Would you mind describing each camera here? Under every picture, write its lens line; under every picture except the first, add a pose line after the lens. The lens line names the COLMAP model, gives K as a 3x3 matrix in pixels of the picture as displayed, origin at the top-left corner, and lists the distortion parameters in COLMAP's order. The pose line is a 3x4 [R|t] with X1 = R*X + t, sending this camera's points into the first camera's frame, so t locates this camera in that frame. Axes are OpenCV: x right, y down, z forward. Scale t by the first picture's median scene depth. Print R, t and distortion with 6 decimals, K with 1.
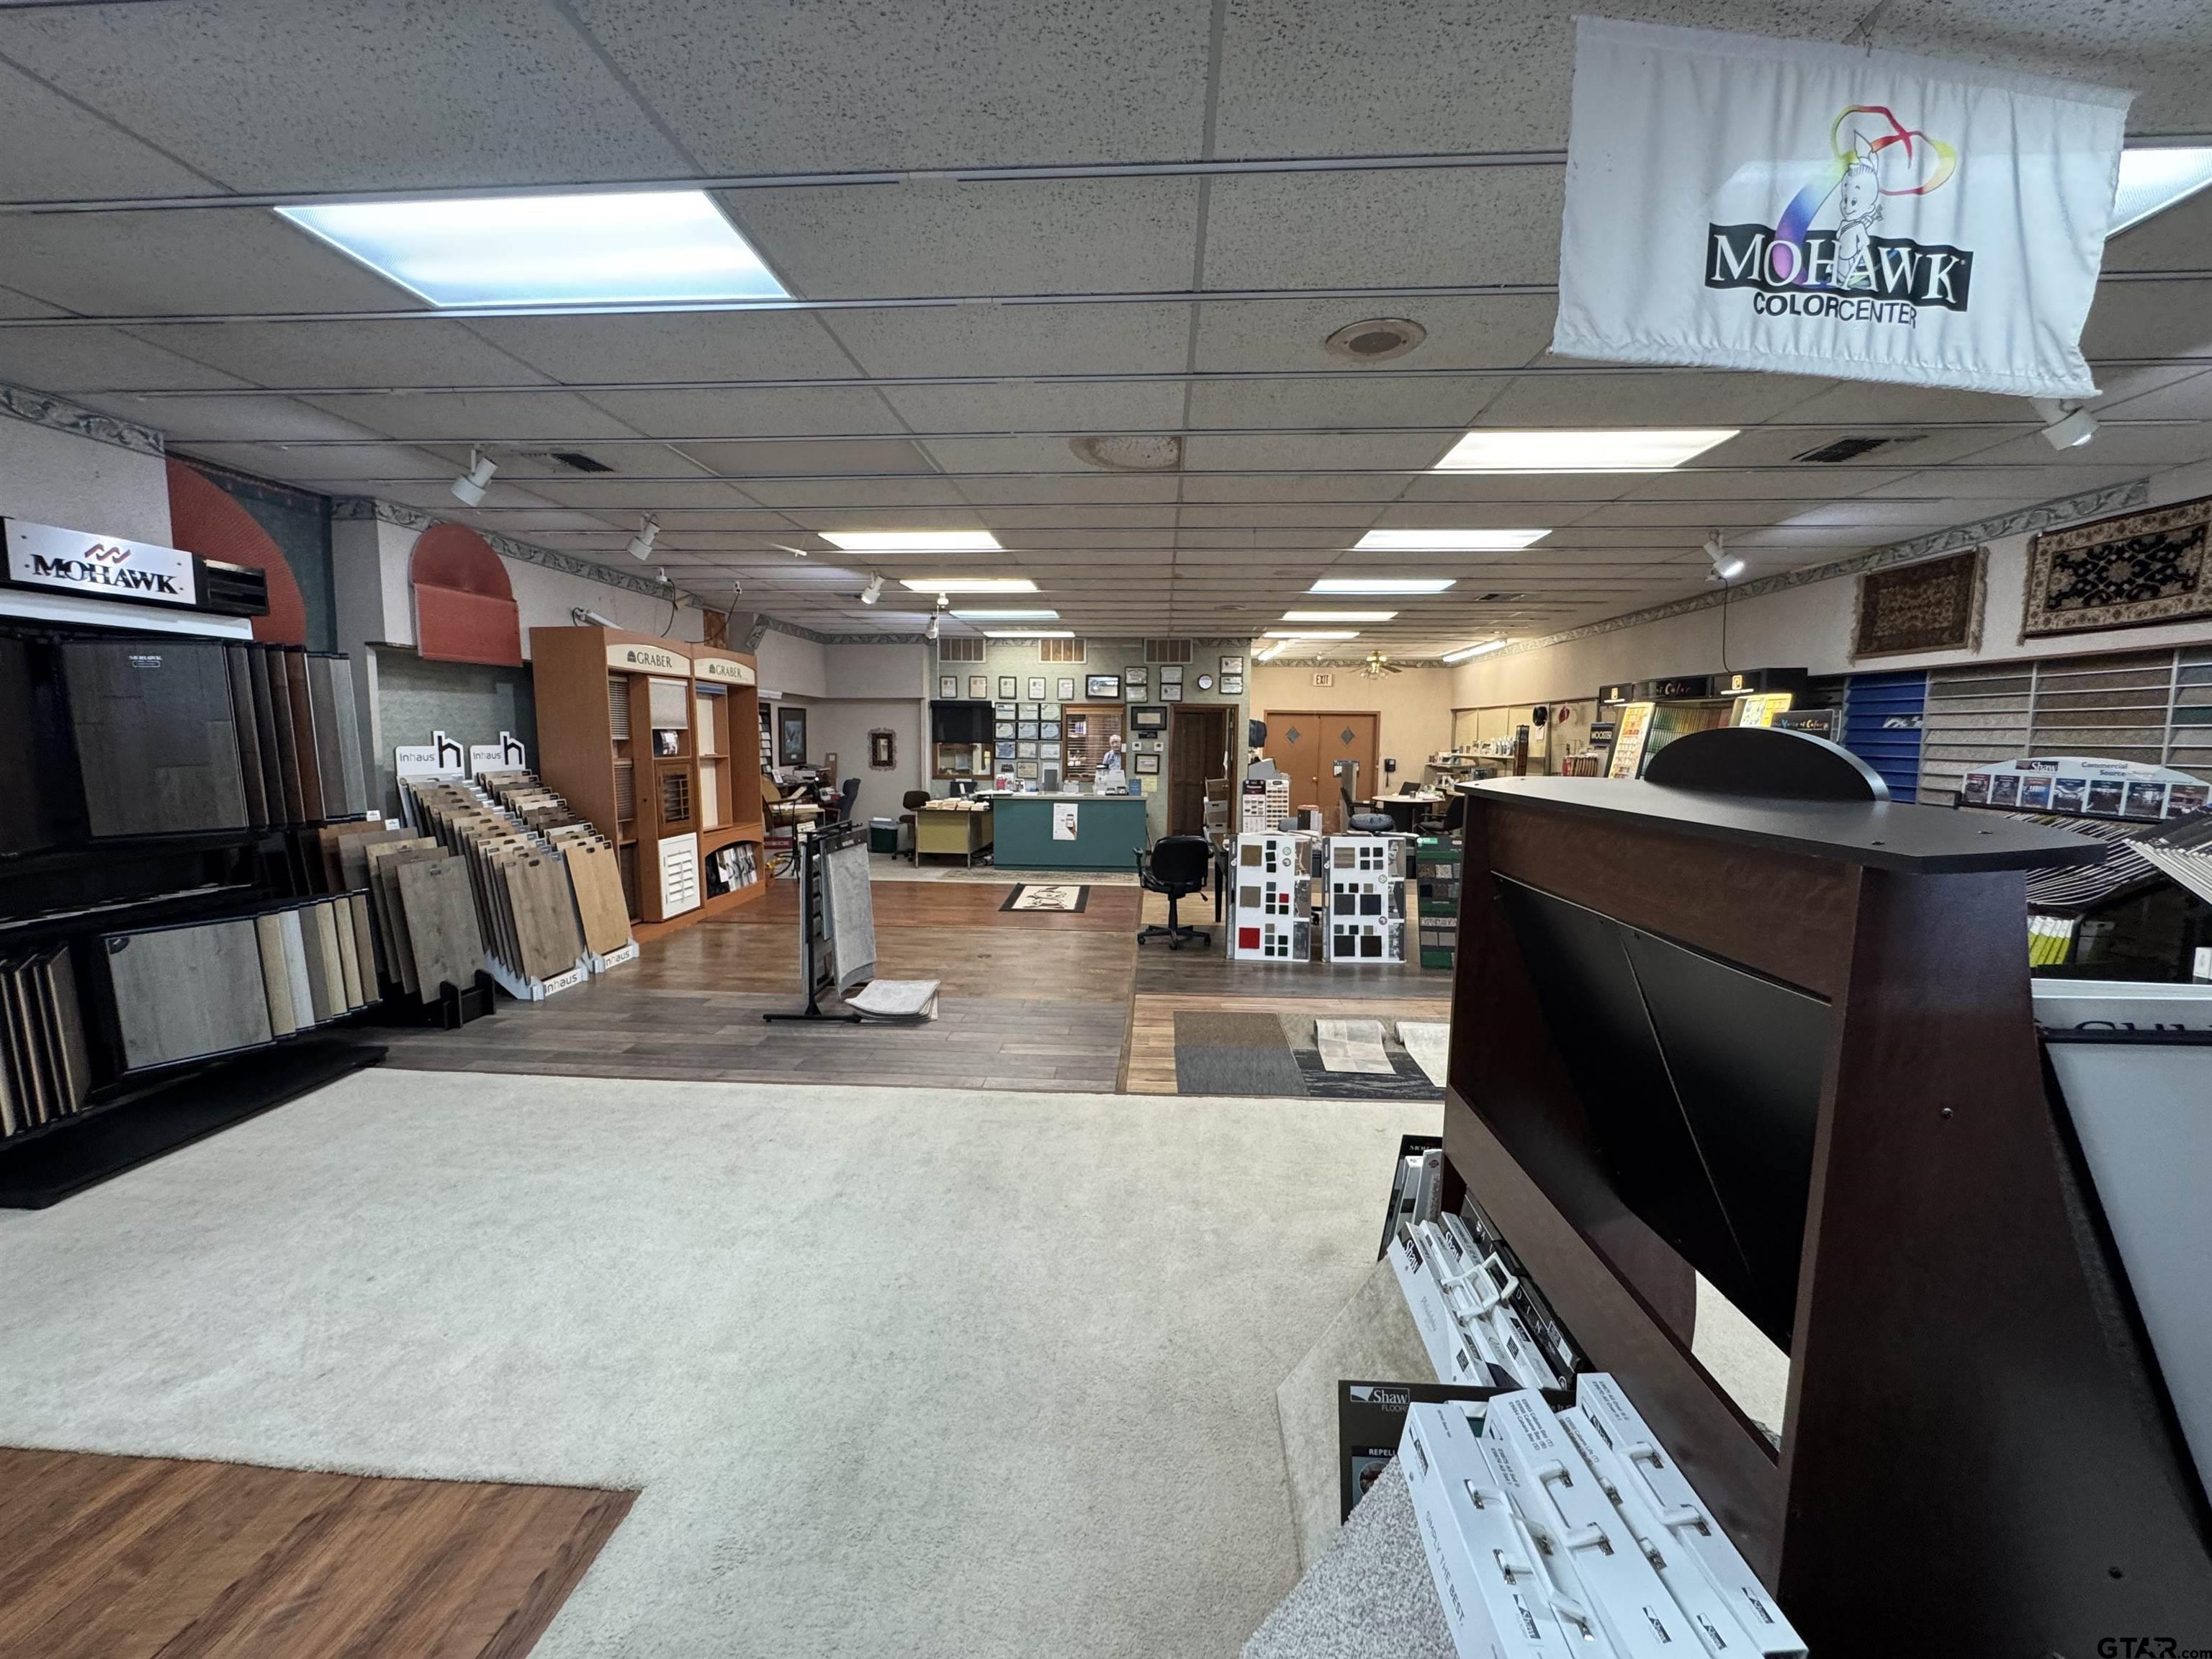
lens RADIAL K [[886.8, 0, 1105.9], [0, 886.8, 824.5], [0, 0, 1]] dist [-0.002168, -0.000071]
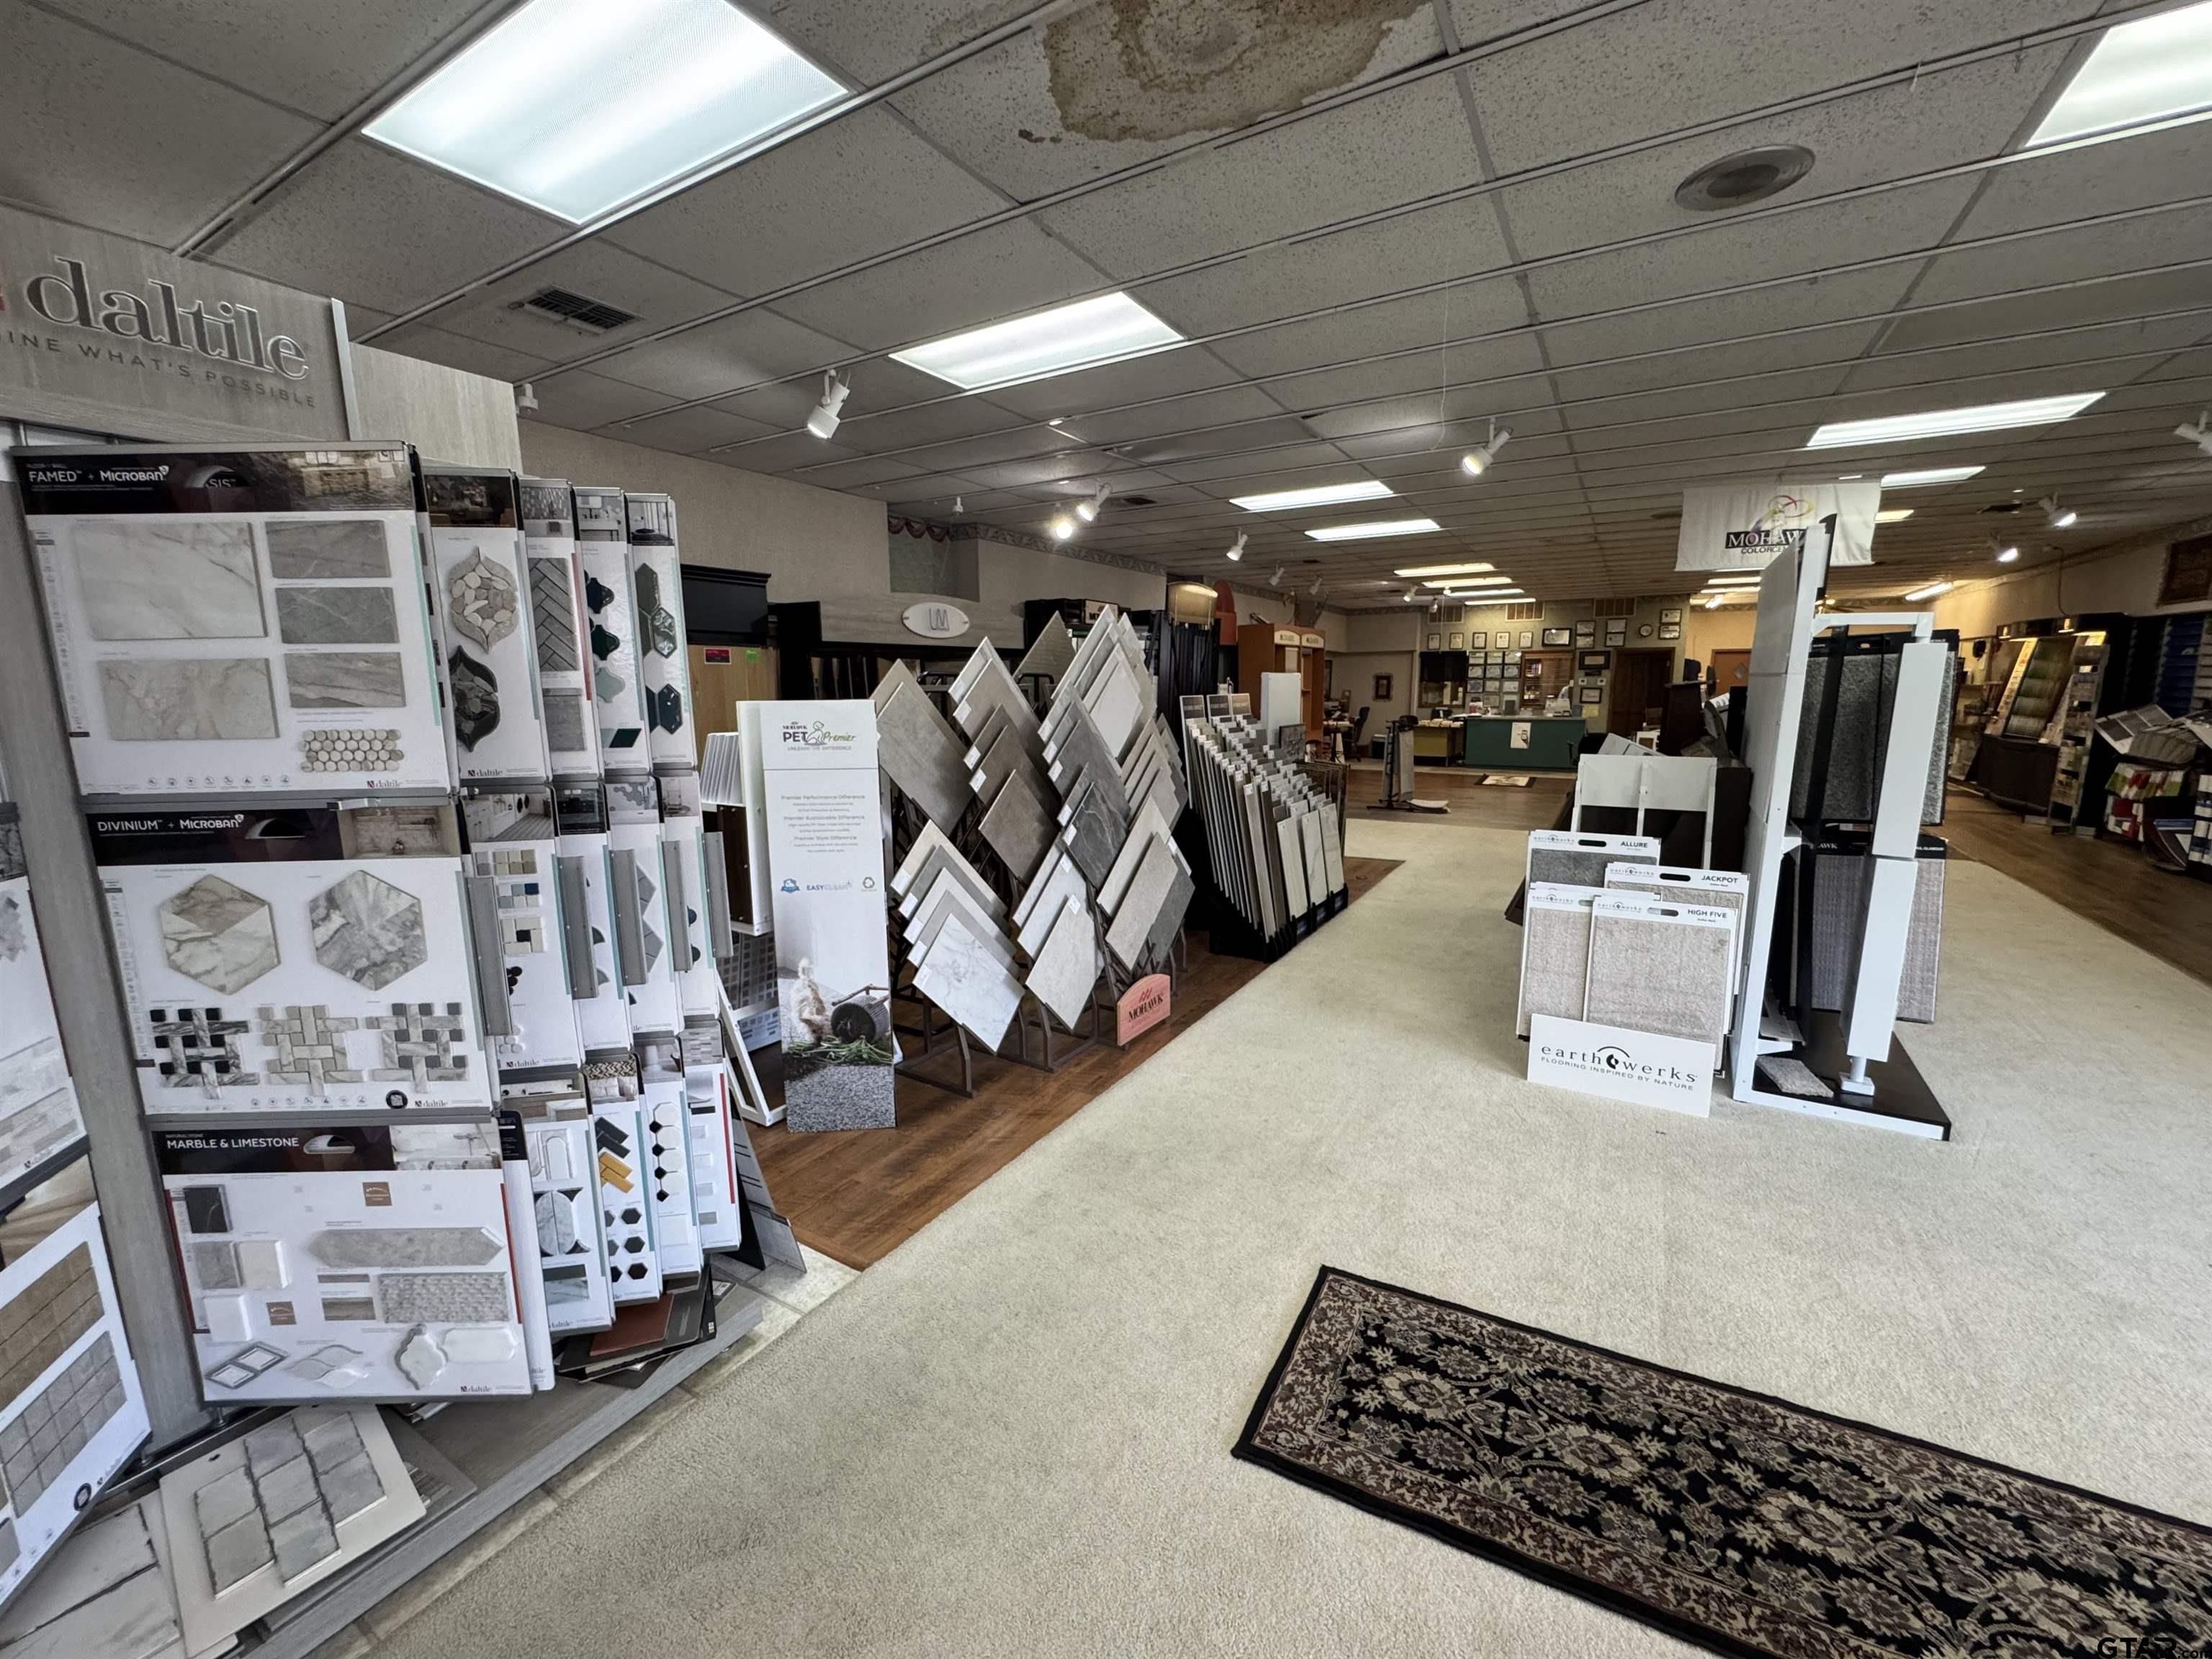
lens RADIAL K [[886.8, 0, 1105.1], [0, 886.8, 827.6], [0, 0, 1]] dist [-0.002168, -0.000071]
pose [[0.889331, 0.056773, -0.453726, 0.024979], [-0.027657, 0.997124, 0.070555, 0.102865], [0.456427, -0.050198, 0.888344, -0.950504]]
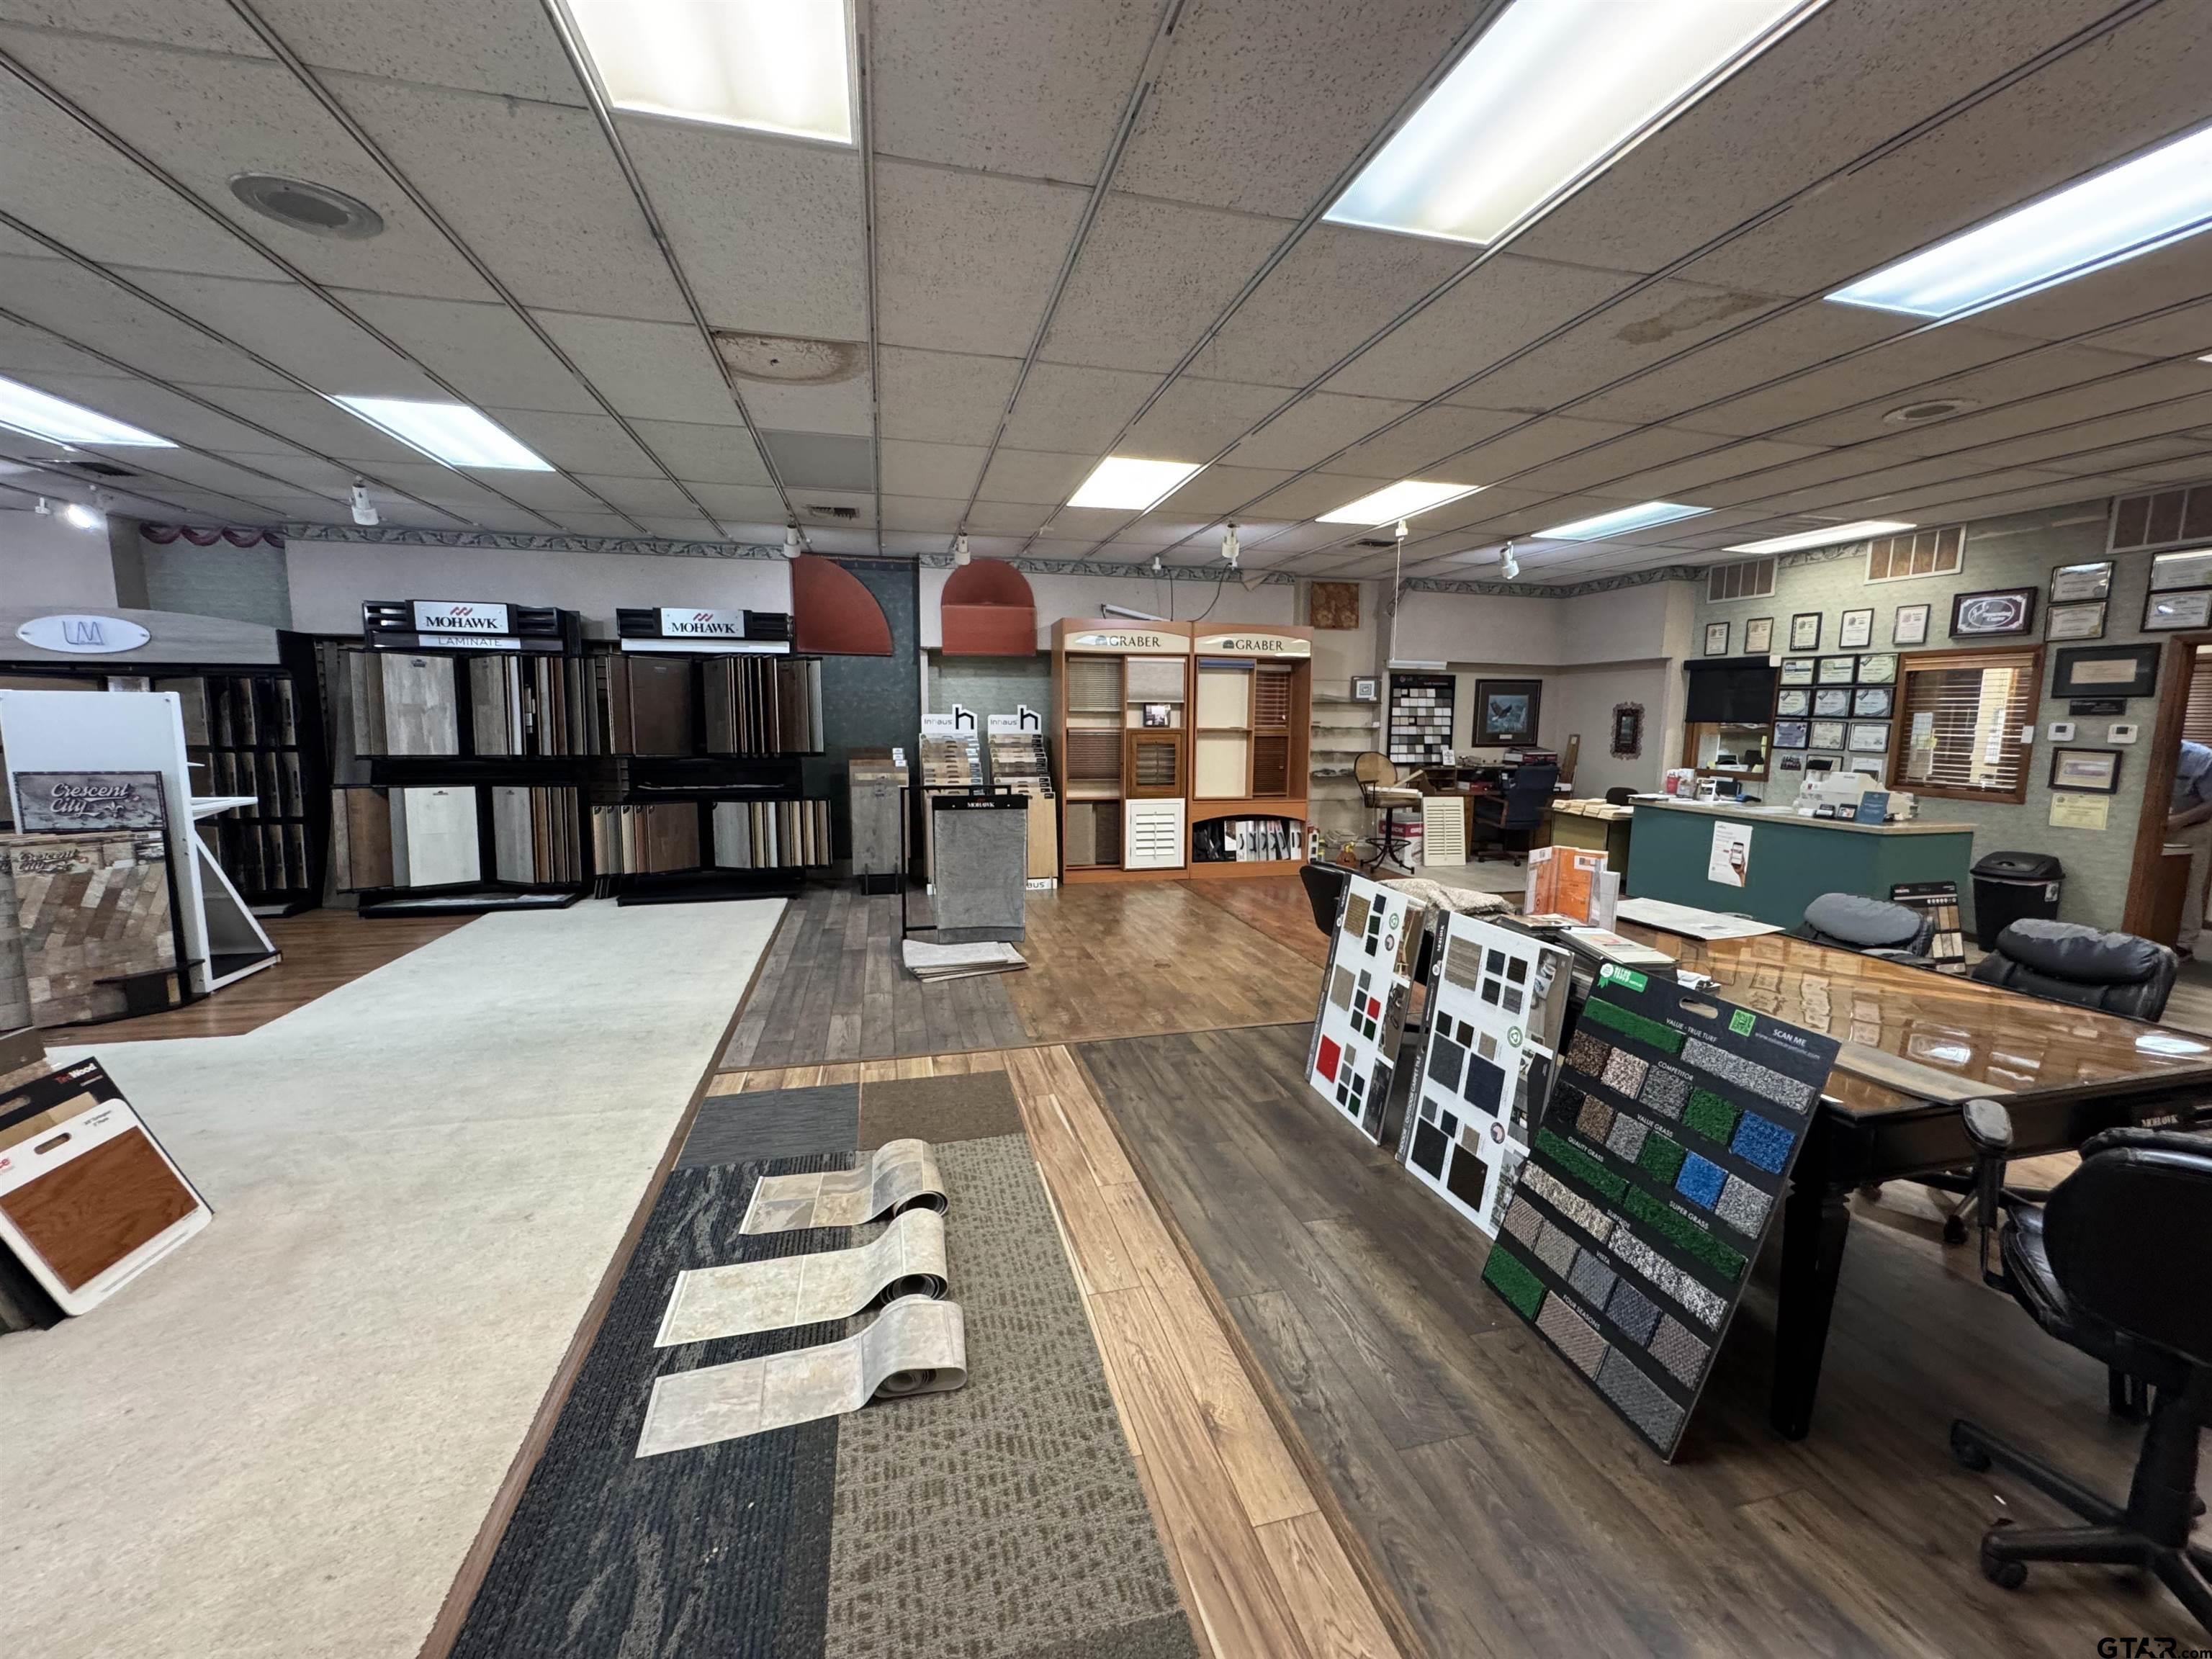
lens RADIAL K [[886.8, 0, 1103.7], [0, 886.8, 825.2], [0, 0, 1]] dist [-0.002168, -0.000071]
pose [[0.298397, 0.115122, -0.947474, 0.633164], [-0.100290, 0.990986, 0.088823, -0.053288], [0.949158, 0.068518, 0.307252, 0.683823]]
